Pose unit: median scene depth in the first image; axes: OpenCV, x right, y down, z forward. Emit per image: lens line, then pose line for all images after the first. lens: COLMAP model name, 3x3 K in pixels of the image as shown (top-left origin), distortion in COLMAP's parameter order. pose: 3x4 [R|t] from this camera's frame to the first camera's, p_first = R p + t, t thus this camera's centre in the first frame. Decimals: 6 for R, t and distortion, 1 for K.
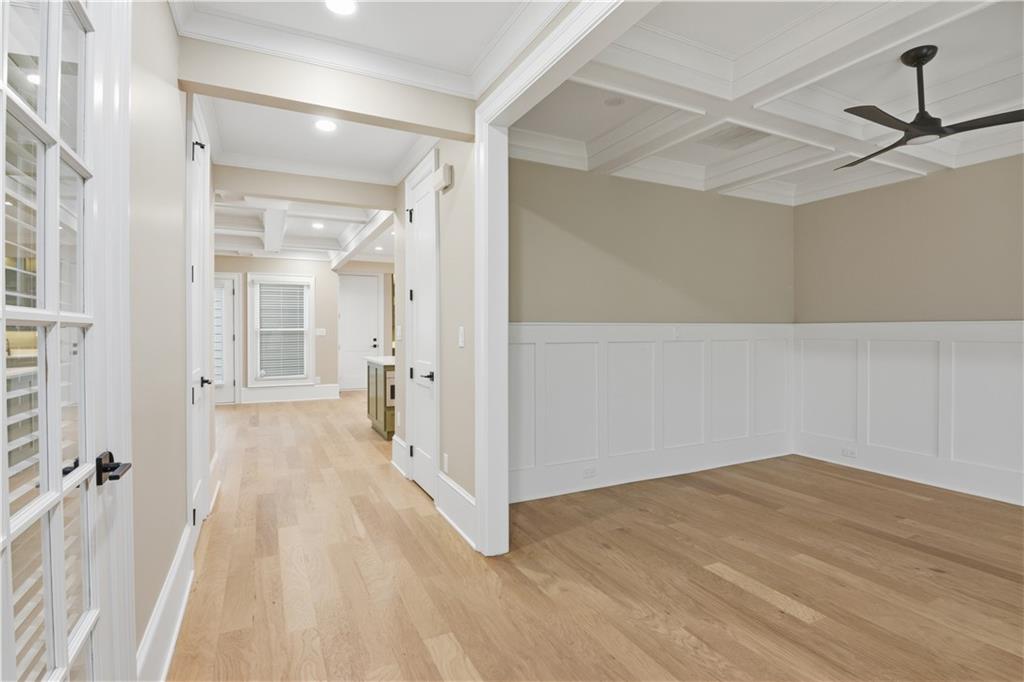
lens RADIAL K [[509.2, 0, 509.2], [0, 509.2, 327.2], [0, 0, 1]] dist [-0.003894, -0.010663]
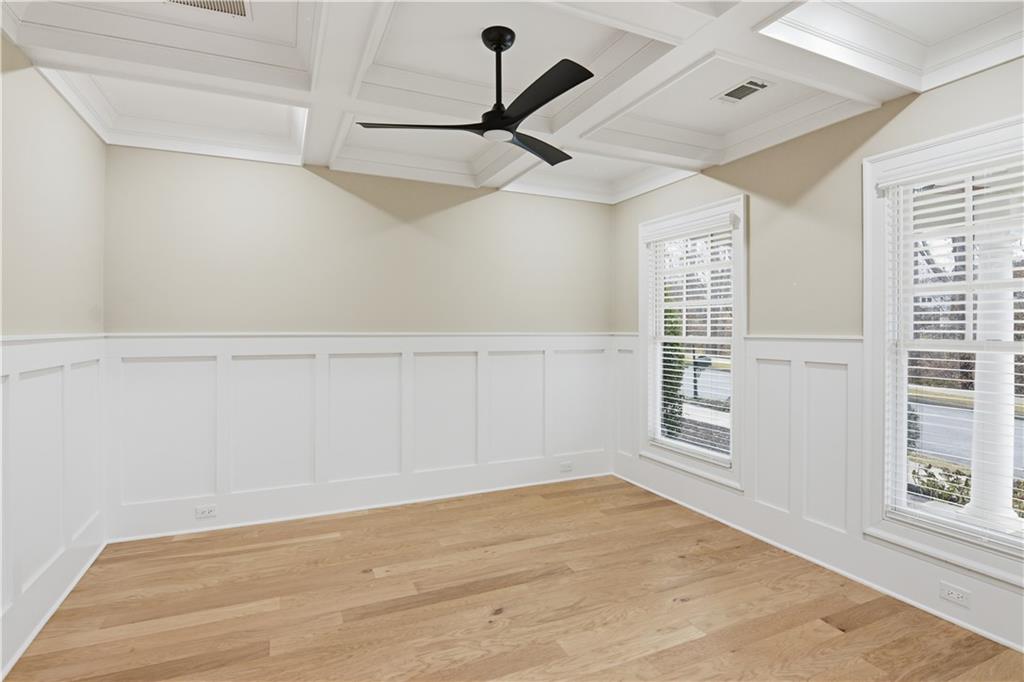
lens RADIAL K [[509.2, 0, 509.2], [0, 509.2, 327.2], [0, 0, 1]] dist [-0.003894, -0.010663]
pose [[0.032797, 0.003234, 0.999457, -0.070915], [-0.006386, 0.999975, -0.003026, -0.030657], [-0.999442, -0.006283, 0.032817, 0.888311]]
